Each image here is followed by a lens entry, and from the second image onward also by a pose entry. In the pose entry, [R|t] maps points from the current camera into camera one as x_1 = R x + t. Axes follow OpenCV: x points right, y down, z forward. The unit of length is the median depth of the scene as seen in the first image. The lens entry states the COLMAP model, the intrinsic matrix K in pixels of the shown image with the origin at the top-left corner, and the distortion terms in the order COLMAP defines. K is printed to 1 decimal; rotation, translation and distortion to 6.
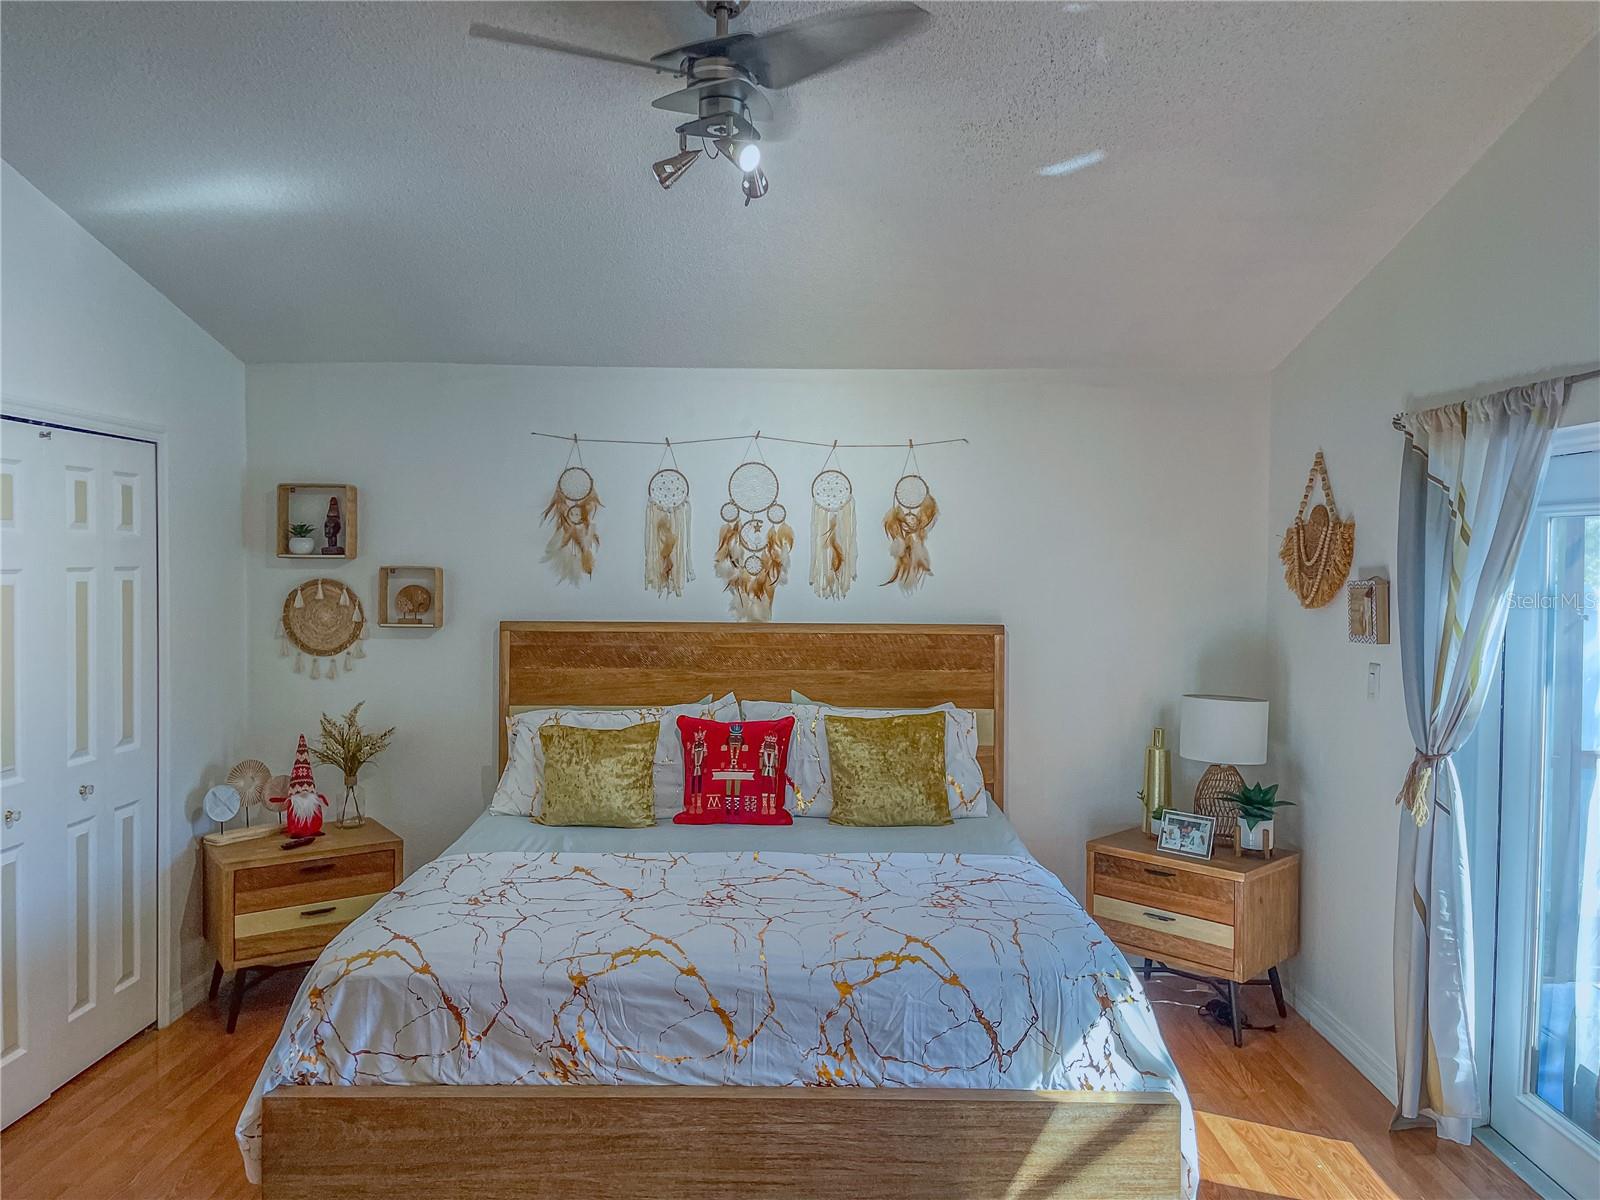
lens RADIAL K [[1201.8, 0, 806.9], [0, 1201.8, 594.9], [0, 0, 1]] dist [0.064602, -0.052199]
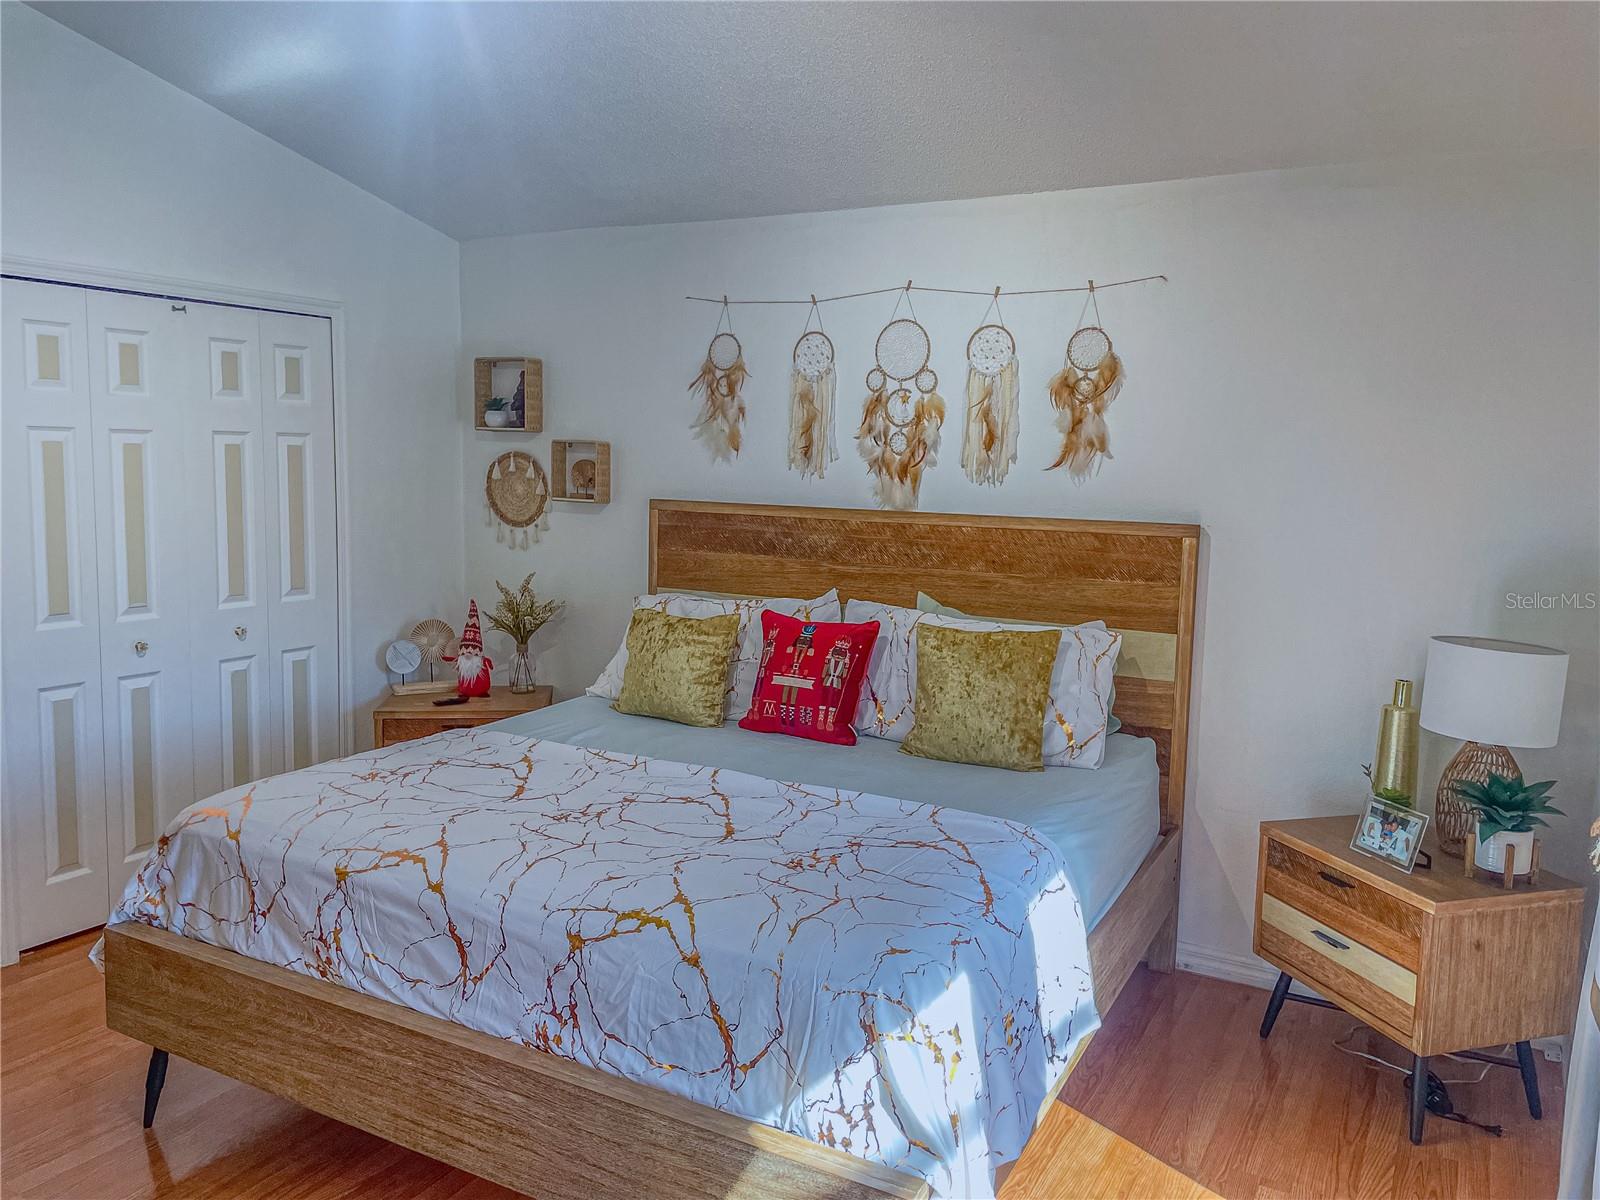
lens RADIAL K [[1201.8, 0, 788.8], [0, 1201.8, 596.9], [0, 0, 1]] dist [0.064602, -0.052199]
pose [[0.878516, 0.071308, -0.472360, 0.338293], [-0.030551, 0.995159, 0.093411, 0.007472], [0.476734, -0.067632, 0.876442, 0.234327]]
